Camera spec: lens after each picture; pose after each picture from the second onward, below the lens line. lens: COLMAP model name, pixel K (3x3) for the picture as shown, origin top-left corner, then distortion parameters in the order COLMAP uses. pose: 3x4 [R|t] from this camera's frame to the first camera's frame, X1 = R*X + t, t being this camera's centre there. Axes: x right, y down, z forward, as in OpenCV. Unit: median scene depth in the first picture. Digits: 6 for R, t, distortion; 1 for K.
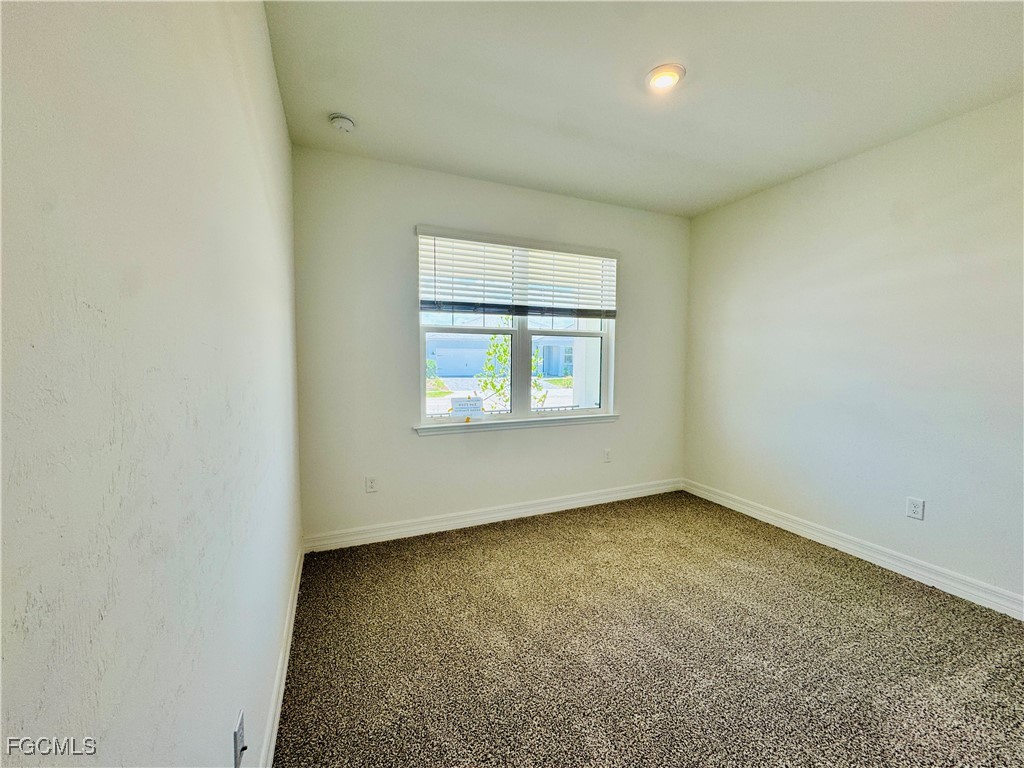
lens RADIAL K [[410.1, 0, 512.0], [0, 410.1, 384.0], [0, 0, 1]] dist [-0.000647, -0.000118]
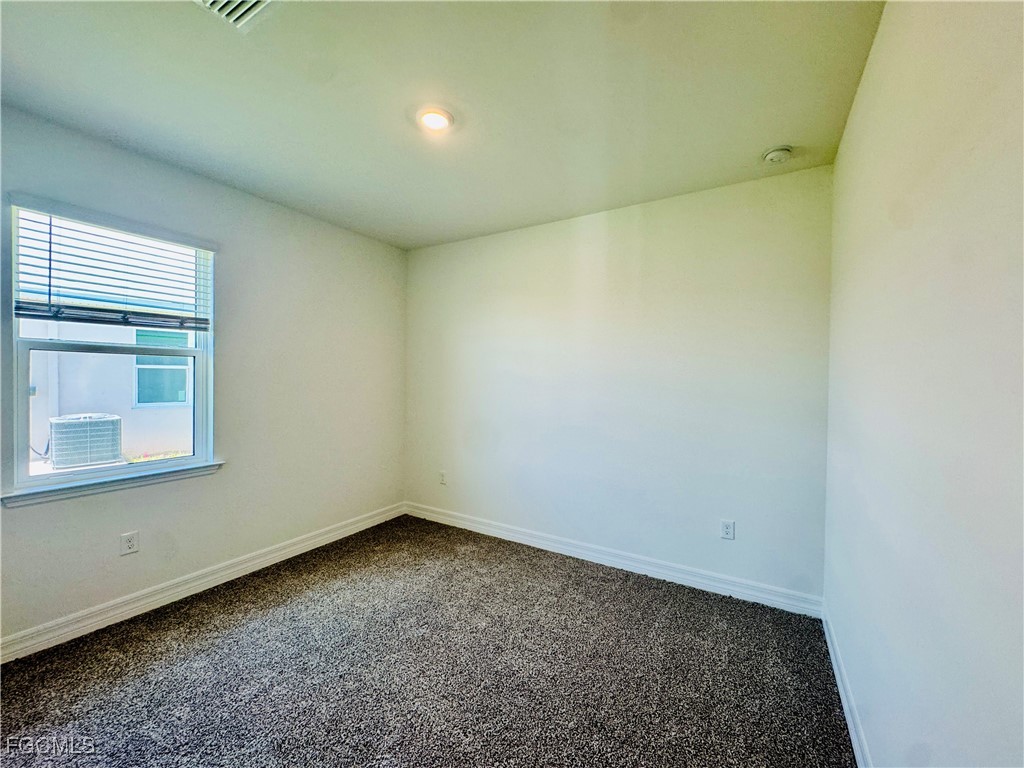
lens RADIAL K [[388.8, 0, 512.0], [0, 388.8, 384.0], [0, 0, 1]] dist [0.000282, 0.000030]
pose [[0.827323, -0.013975, 0.561553, 0.145268], [0.048784, 0.997701, -0.047043, -0.002826], [-0.559604, 0.066315, 0.826103, 0.063559]]
